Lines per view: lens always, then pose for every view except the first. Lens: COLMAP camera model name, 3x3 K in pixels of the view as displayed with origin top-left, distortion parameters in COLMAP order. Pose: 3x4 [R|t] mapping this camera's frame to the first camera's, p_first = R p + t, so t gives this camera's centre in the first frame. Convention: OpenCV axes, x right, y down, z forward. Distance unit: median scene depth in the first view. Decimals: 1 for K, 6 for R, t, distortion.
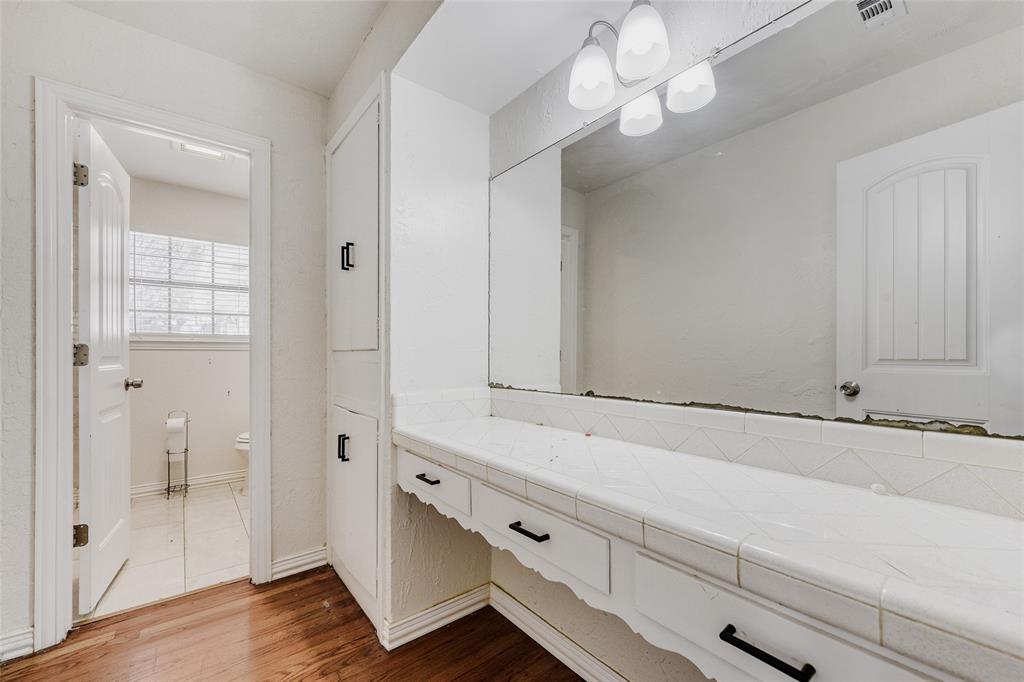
lens RADIAL K [[412.3, 0, 509.5], [0, 412.3, 341.5], [0, 0, 1]] dist [0.002166, 0.000313]
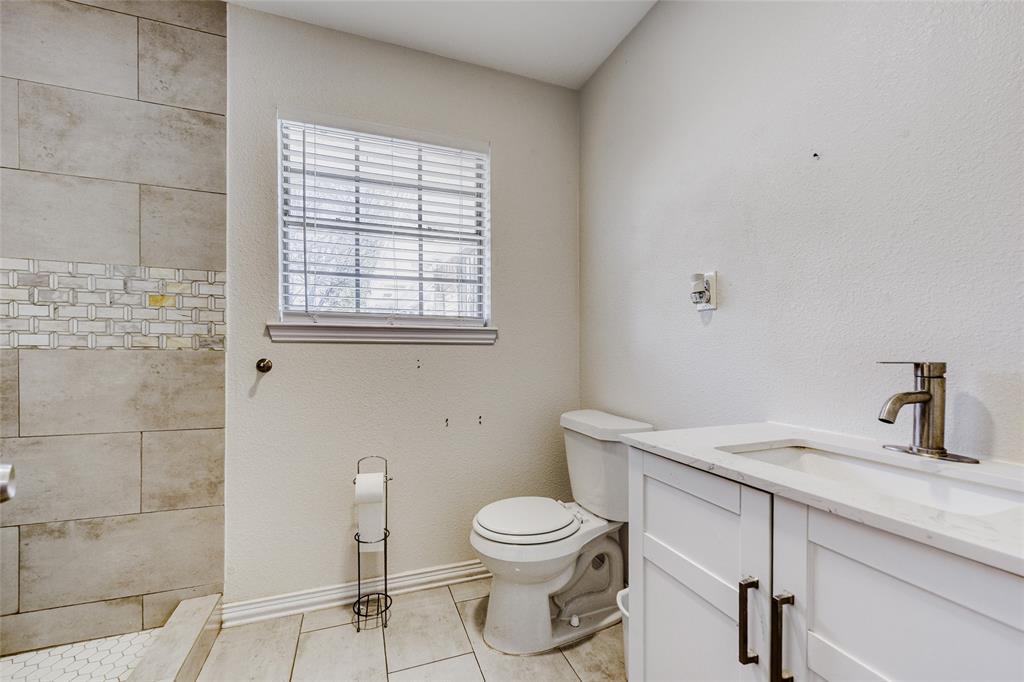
lens RADIAL K [[412.3, 0, 512.6], [0, 412.3, 340.6], [0, 0, 1]] dist [0.002166, 0.000313]
pose [[0.950545, 0.012181, -0.310348, -0.466908], [-0.003103, 0.999553, 0.029730, 0.000664], [0.310571, -0.027297, 0.950158, 0.554693]]
